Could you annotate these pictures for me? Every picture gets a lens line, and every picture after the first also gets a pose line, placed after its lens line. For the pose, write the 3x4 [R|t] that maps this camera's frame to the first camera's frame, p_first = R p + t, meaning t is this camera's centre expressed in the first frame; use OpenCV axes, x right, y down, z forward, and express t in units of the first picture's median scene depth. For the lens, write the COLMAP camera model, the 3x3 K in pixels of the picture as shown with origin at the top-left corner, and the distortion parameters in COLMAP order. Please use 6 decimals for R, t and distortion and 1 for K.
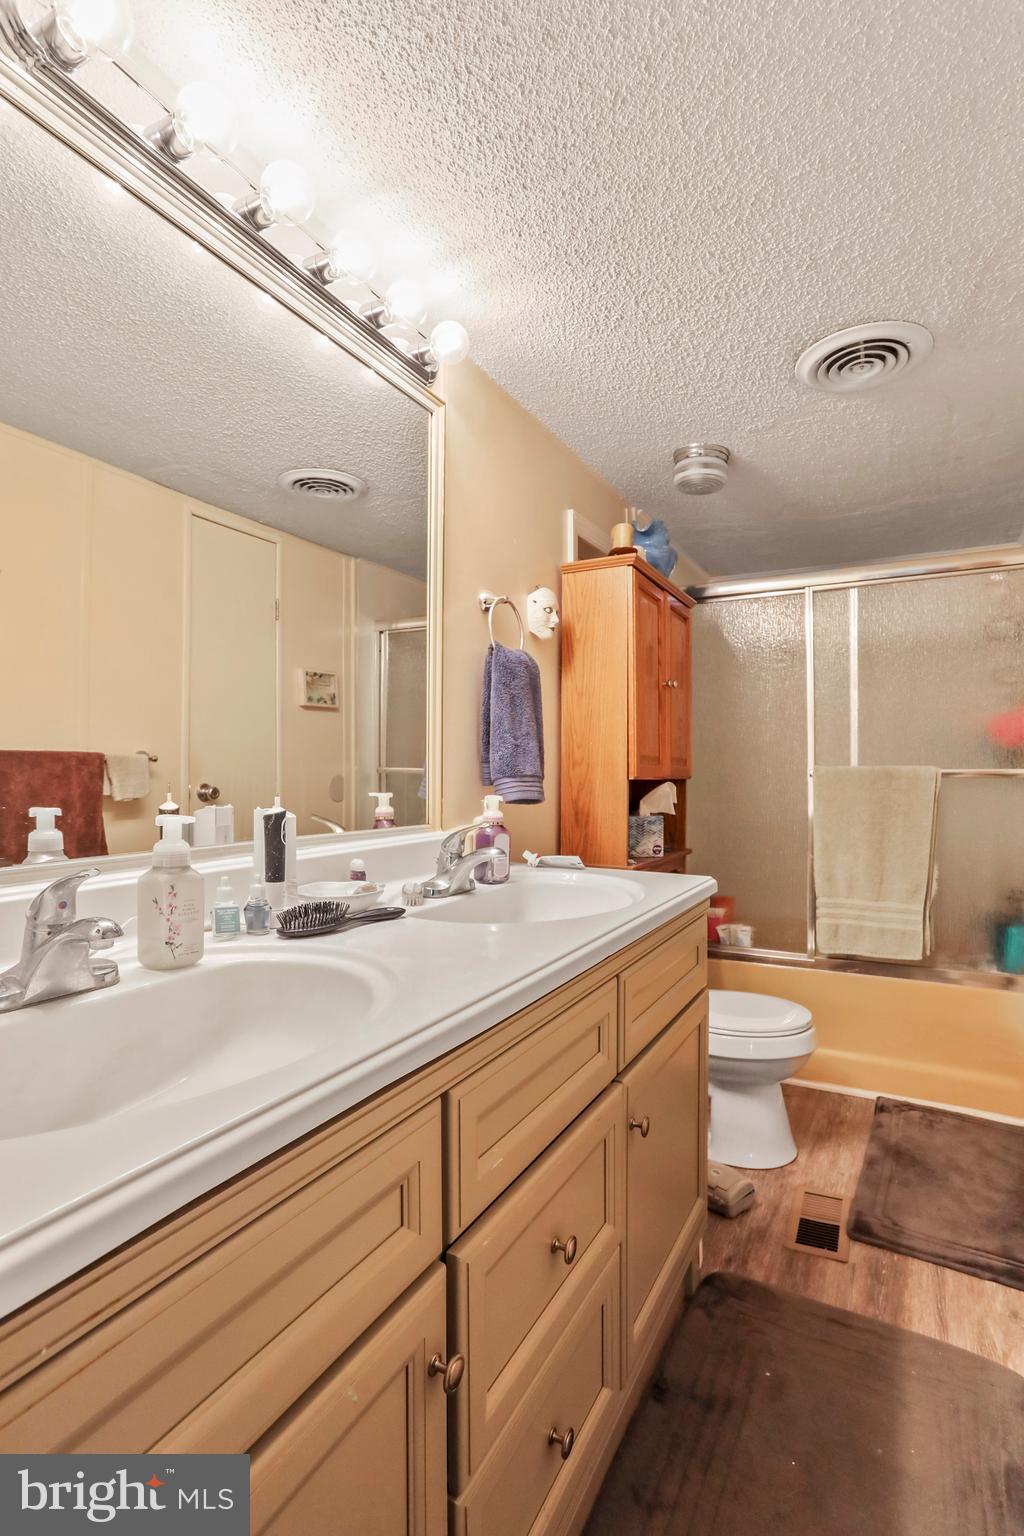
lens RADIAL K [[754.2, 0, 516.1], [0, 754.2, 768.3], [0, 0, 1]] dist [-0.045012, 0.022573]
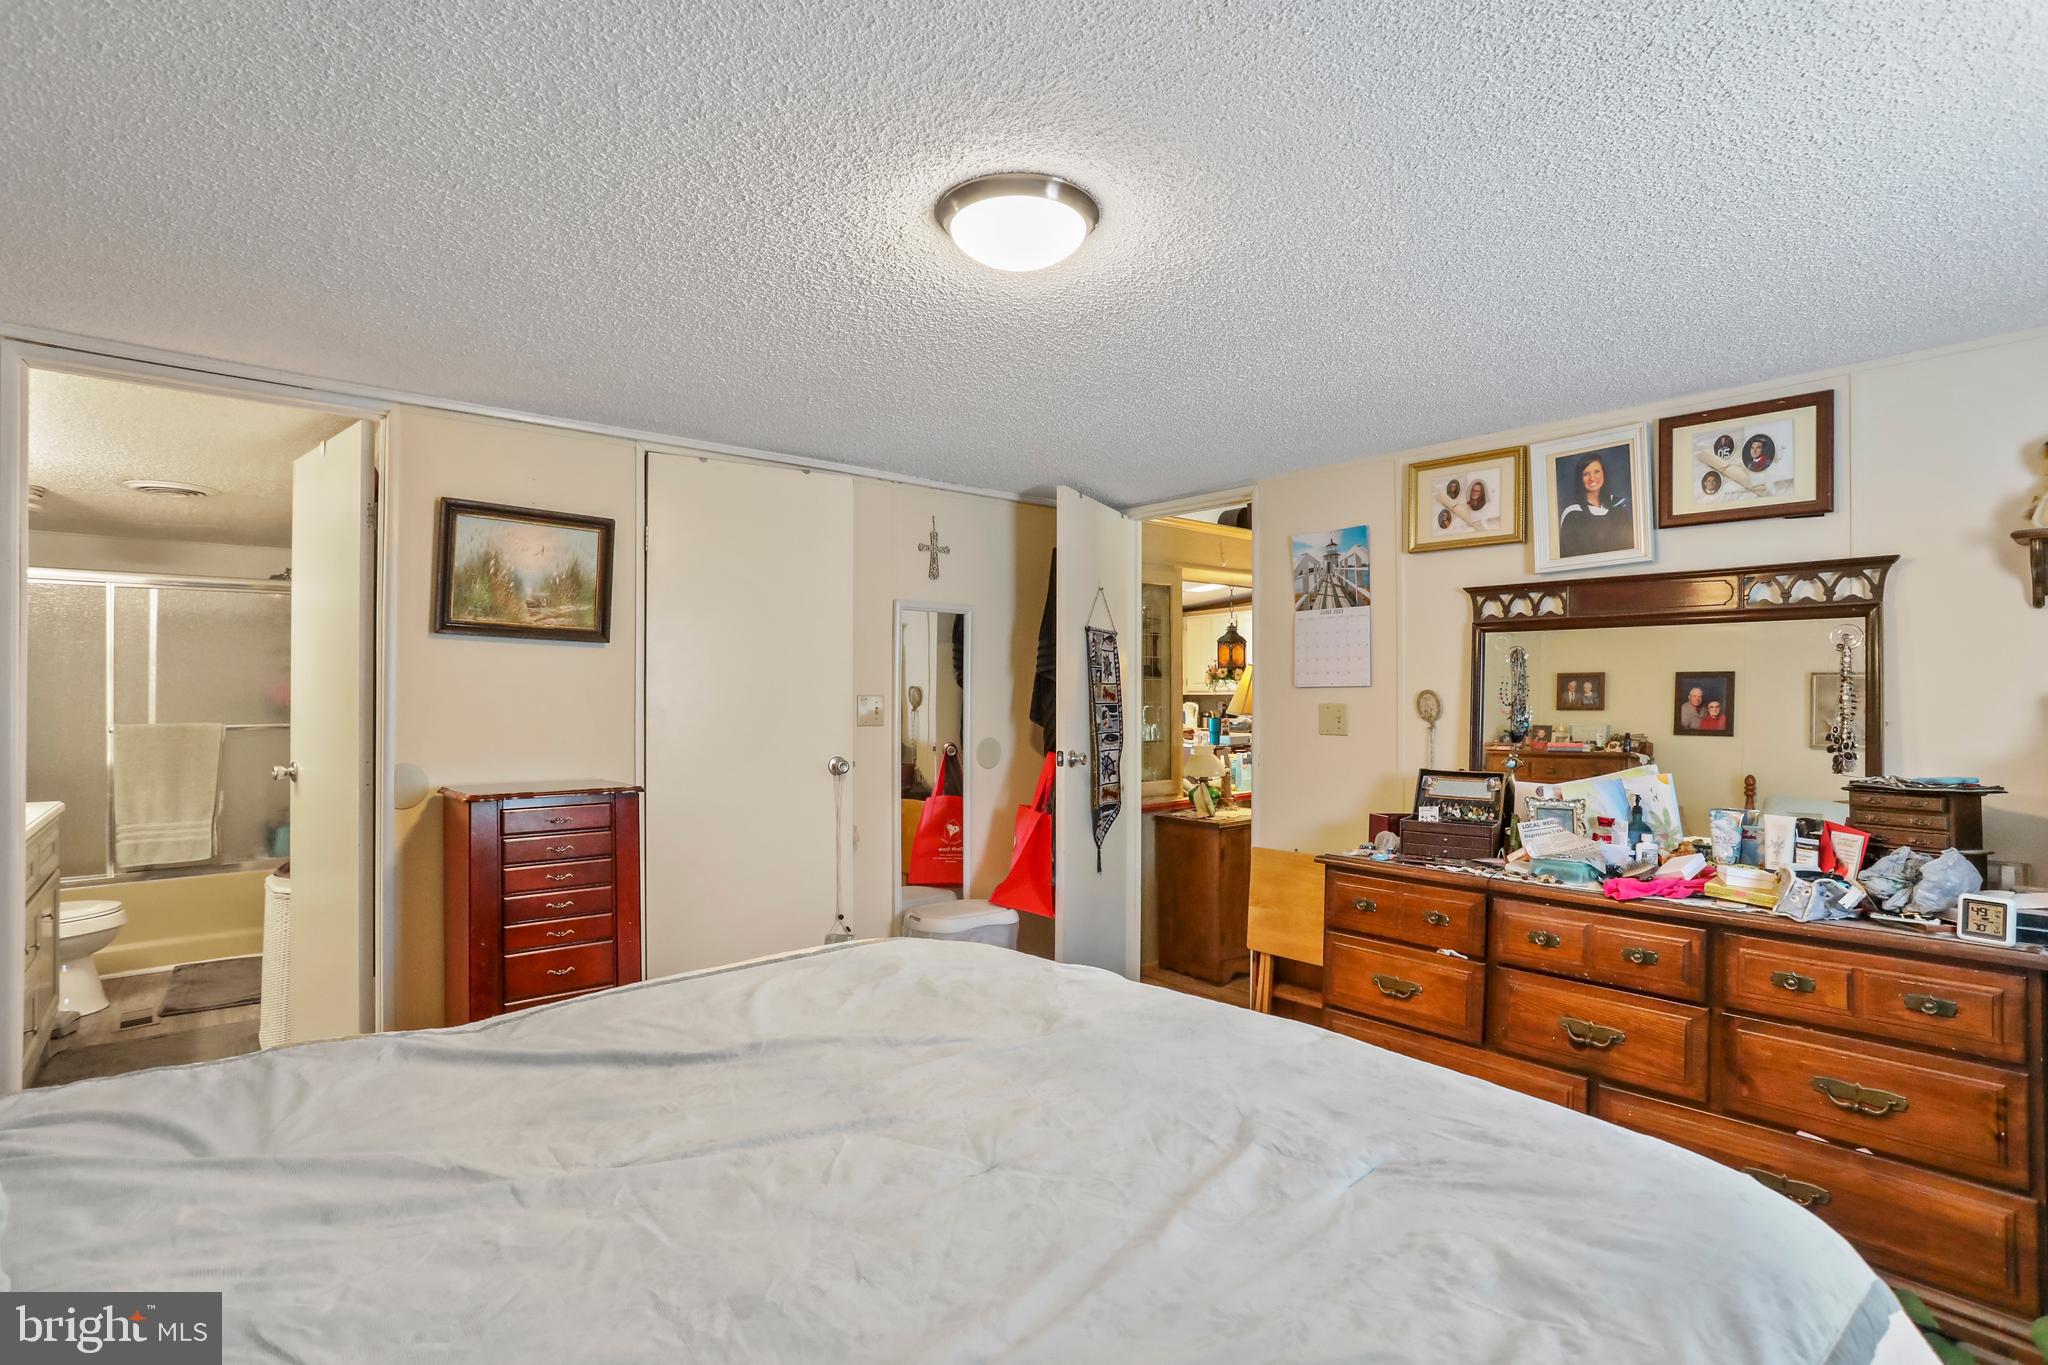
lens RADIAL K [[1005.7, 0, 1035.0], [0, 1005.7, 685.3], [0, 0, 1]] dist [-0.045012, 0.022573]
pose [[0.375105, 0.002056, 0.926980, -0.607275], [-0.002718, 0.999996, -0.001118, -0.076670], [-0.926978, -0.002100, 0.375109, -1.161551]]
